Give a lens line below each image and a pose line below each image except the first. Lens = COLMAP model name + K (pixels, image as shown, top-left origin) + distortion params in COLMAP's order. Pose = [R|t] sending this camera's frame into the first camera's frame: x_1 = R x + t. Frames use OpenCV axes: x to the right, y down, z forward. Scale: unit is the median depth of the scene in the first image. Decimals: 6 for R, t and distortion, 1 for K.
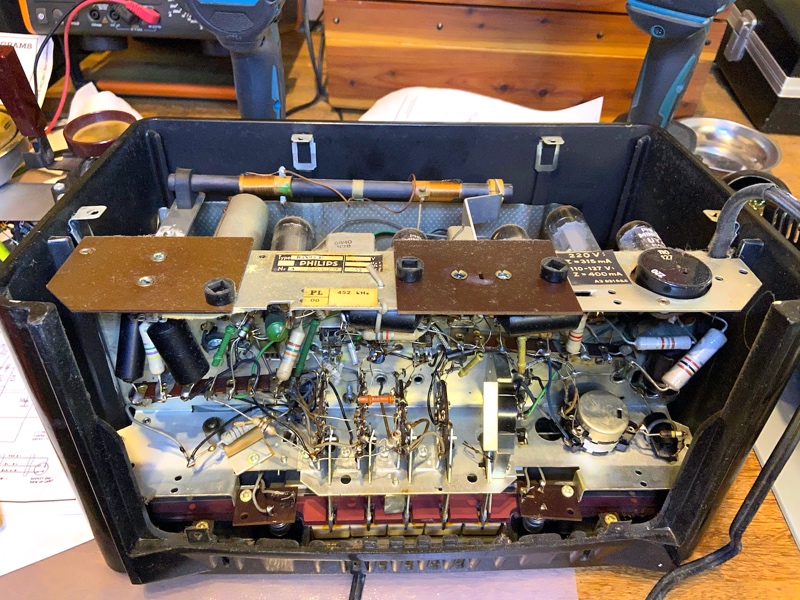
lens RADIAL K [[621.7, 0, 395.9], [0, 621.7, 294.3], [0, 0, 1]] dist [0.113404, -0.169224]
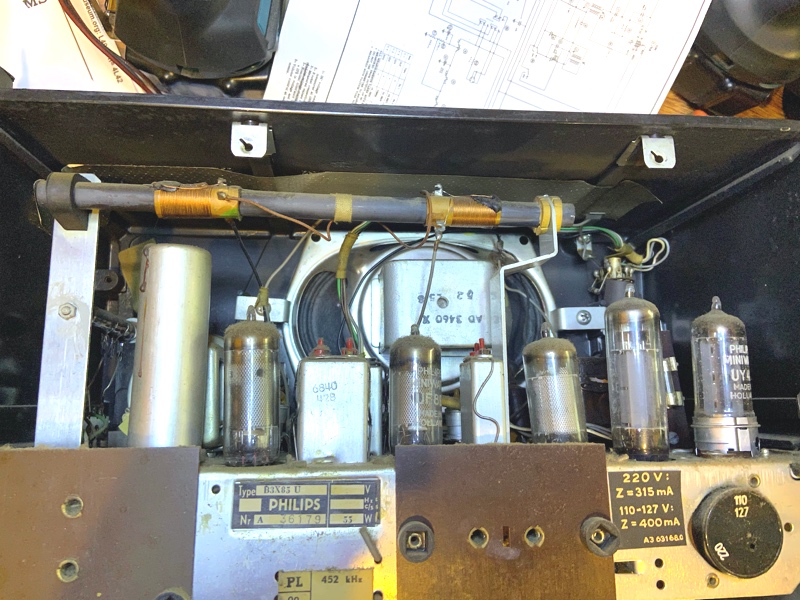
lens RADIAL K [[621.7, 0, 395.9], [0, 621.7, 294.3], [0, 0, 1]] dist [0.113404, -0.169224]
pose [[0.996810, 0.036323, 0.071064, -0.064690], [-0.075573, 0.715835, 0.694168, -0.751496], [-0.025656, -0.697324, 0.716297, 0.623084]]
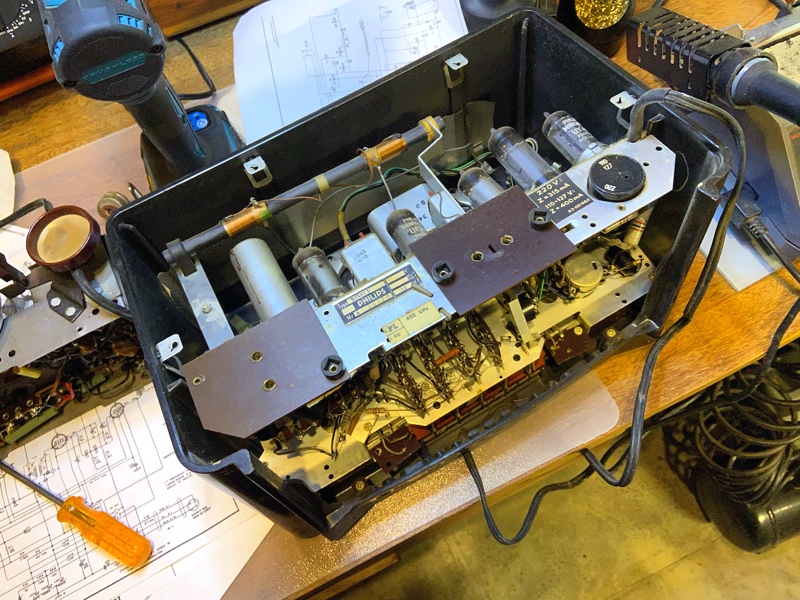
lens RADIAL K [[621.7, 0, 395.9], [0, 621.7, 294.3], [0, 0, 1]] dist [0.113404, -0.169224]
pose [[0.875405, -0.472956, 0.099894, -0.199085], [0.405744, 0.831257, 0.379978, -0.497453], [-0.262750, -0.292103, 0.919586, -0.145621]]
